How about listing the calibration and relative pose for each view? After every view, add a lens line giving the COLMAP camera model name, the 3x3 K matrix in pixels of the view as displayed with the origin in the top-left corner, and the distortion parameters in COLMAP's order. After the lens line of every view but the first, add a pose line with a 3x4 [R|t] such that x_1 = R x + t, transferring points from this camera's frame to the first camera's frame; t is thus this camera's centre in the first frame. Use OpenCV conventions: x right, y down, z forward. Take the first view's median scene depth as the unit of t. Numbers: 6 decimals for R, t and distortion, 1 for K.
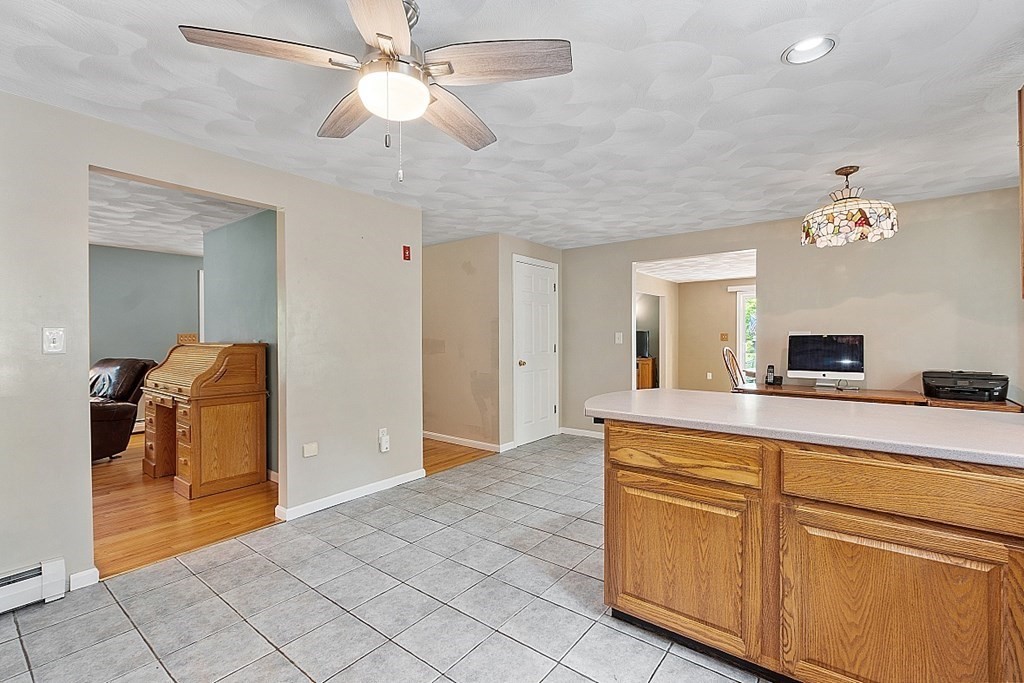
lens RADIAL K [[454.3, 0, 510.4], [0, 454.3, 338.3], [0, 0, 1]] dist [0.000896, 0.000190]
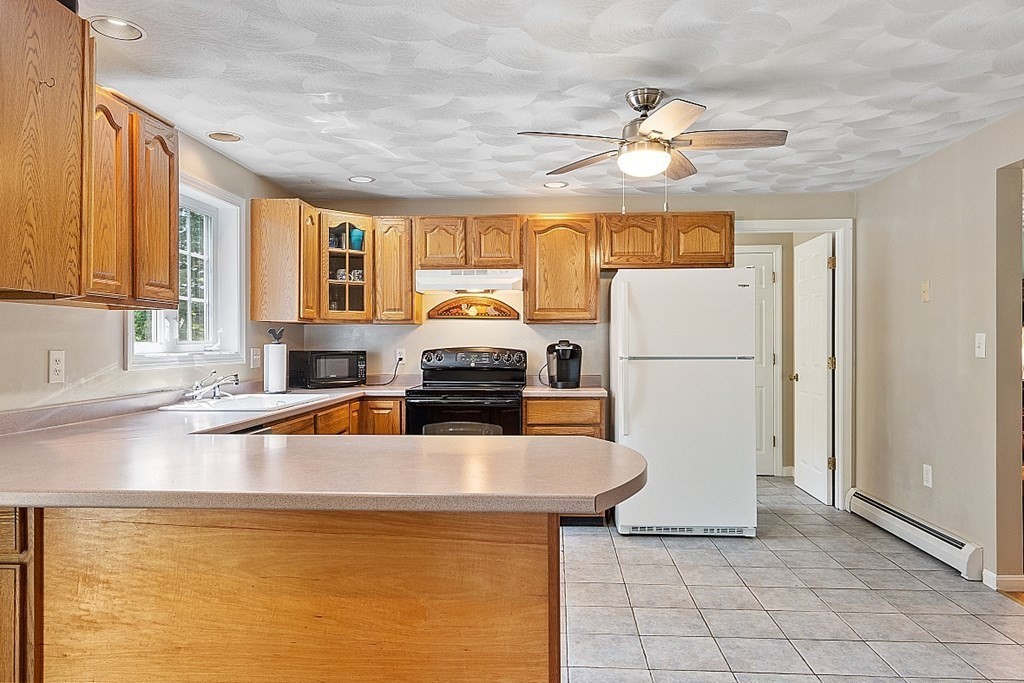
lens RADIAL K [[682.4, 0, 512.2], [0, 682.4, 346.3], [0, 0, 1]] dist [0.001454, -0.002134]
pose [[-0.826545, 0.005841, -0.562840, 0.635266], [0.003483, 0.999980, 0.005263, -0.004862], [0.562859, 0.002390, -0.826549, 1.307425]]
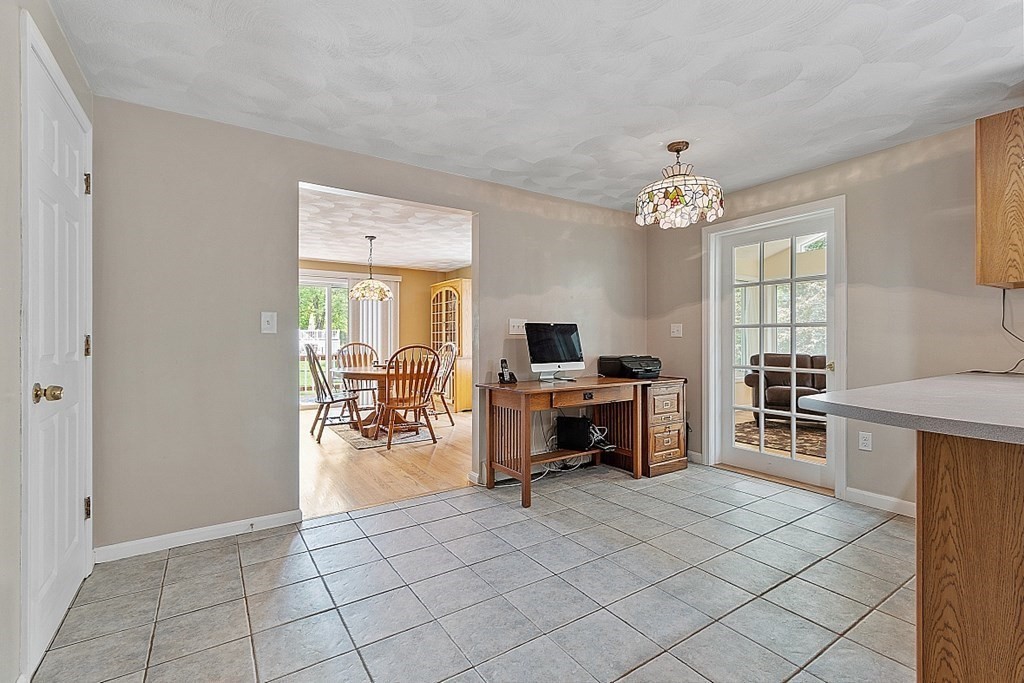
lens RADIAL K [[454.3, 0, 510.4], [0, 454.3, 338.3], [0, 0, 1]] dist [0.000896, 0.000190]
pose [[0.318351, 0.002329, 0.947970, -0.288435], [0.003339, 0.999988, -0.003578, 0.036634], [-0.947967, 0.004304, 0.318340, 1.091727]]
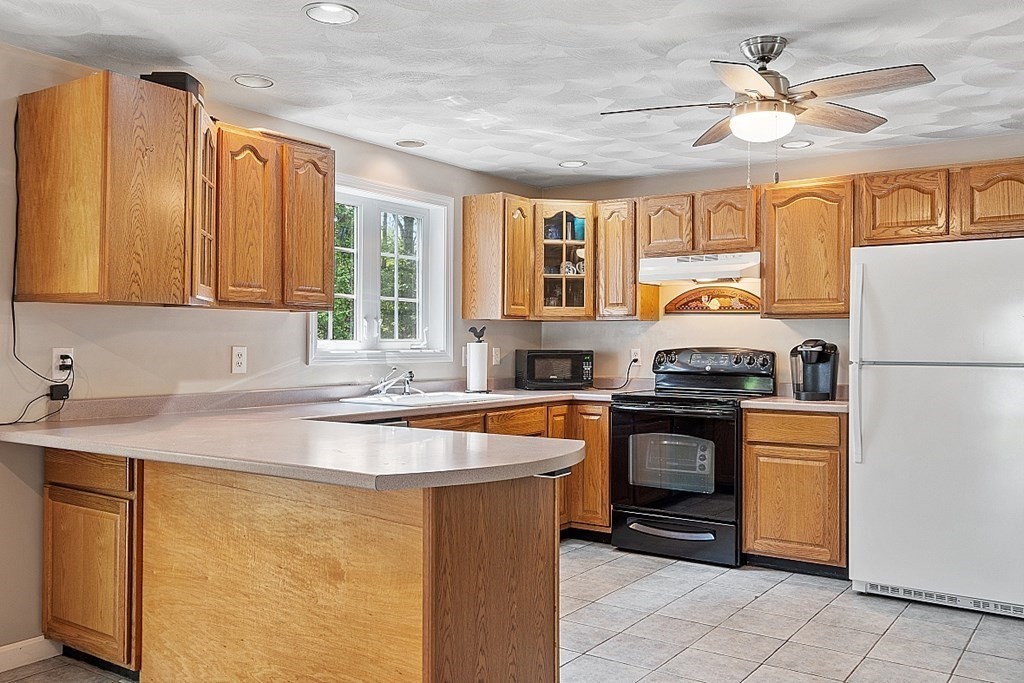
lens RADIAL K [[865.2, 0, 512.0], [0, 865.2, 341.5], [0, 0, 1]] dist [0.002602, 0.001589]
pose [[-0.998766, -0.001417, -0.049635, 0.242422], [-0.001373, 0.999999, -0.000917, -0.004030], [0.049636, -0.000847, -0.998767, 1.644466]]
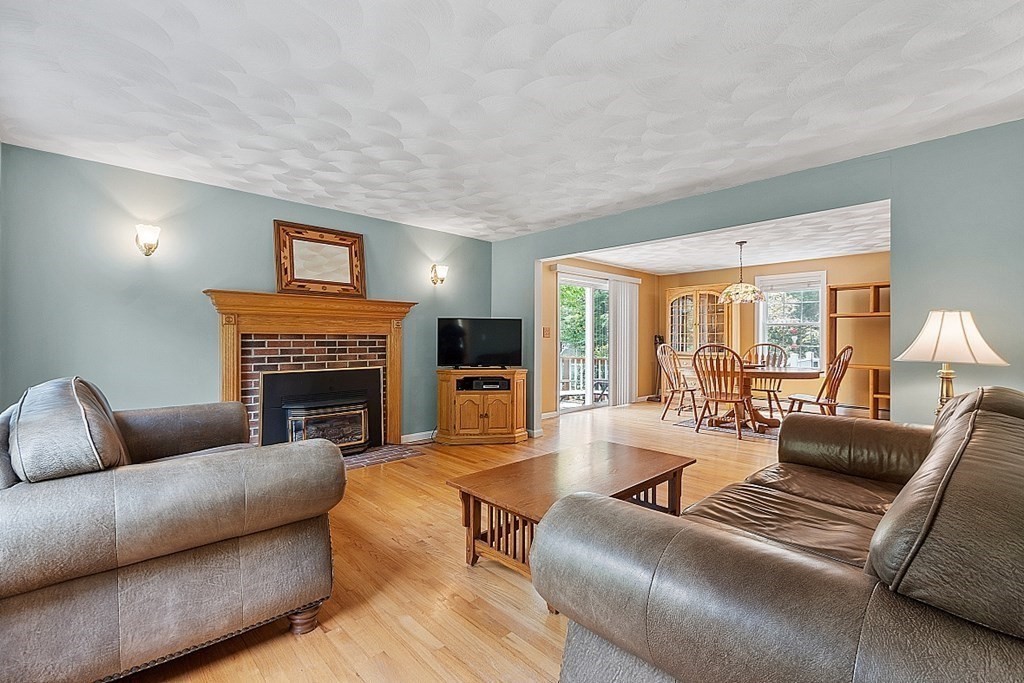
lens RADIAL K [[454.3, 0, 510.4], [0, 454.3, 338.3], [0, 0, 1]] dist [0.000896, 0.000190]
pose [[0.152323, 0.004470, 0.988321, -0.808864], [-0.001020, 0.999990, -0.004365, 0.034038], [-0.988330, -0.000343, 0.152326, 2.951561]]
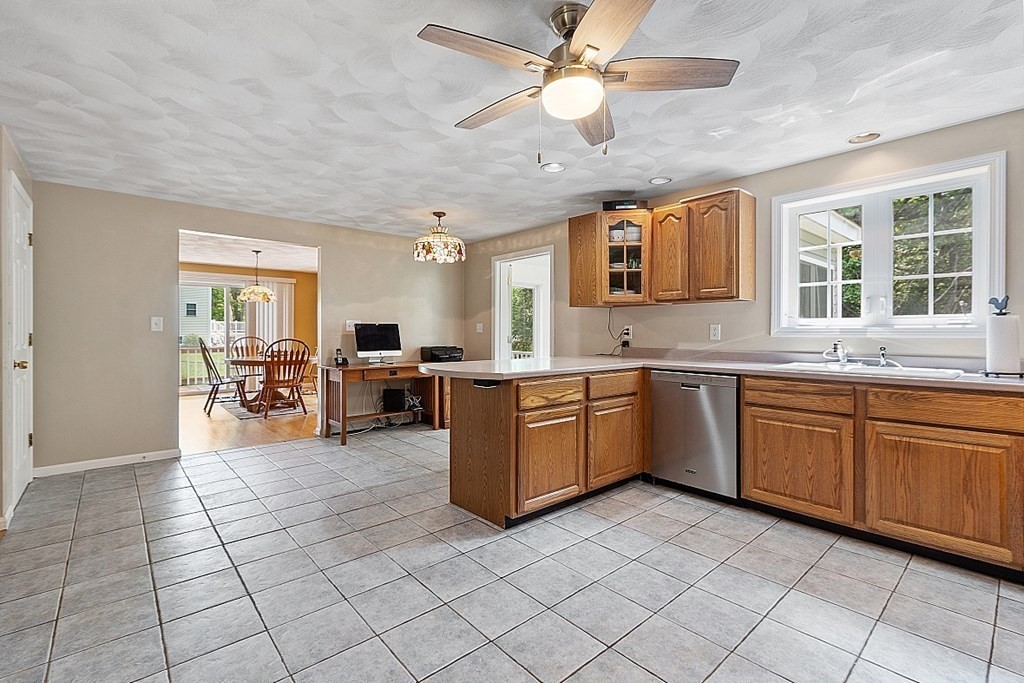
lens RADIAL K [[456.0, 0, 511.9], [0, 456.0, 332.2], [0, 0, 1]] dist [-0.001521, -0.000458]
pose [[0.186762, -0.000082, 0.982405, -0.747699], [0.001311, 0.999999, -0.000166, 0.025978], [-0.982404, 0.001319, 0.186762, 0.507838]]
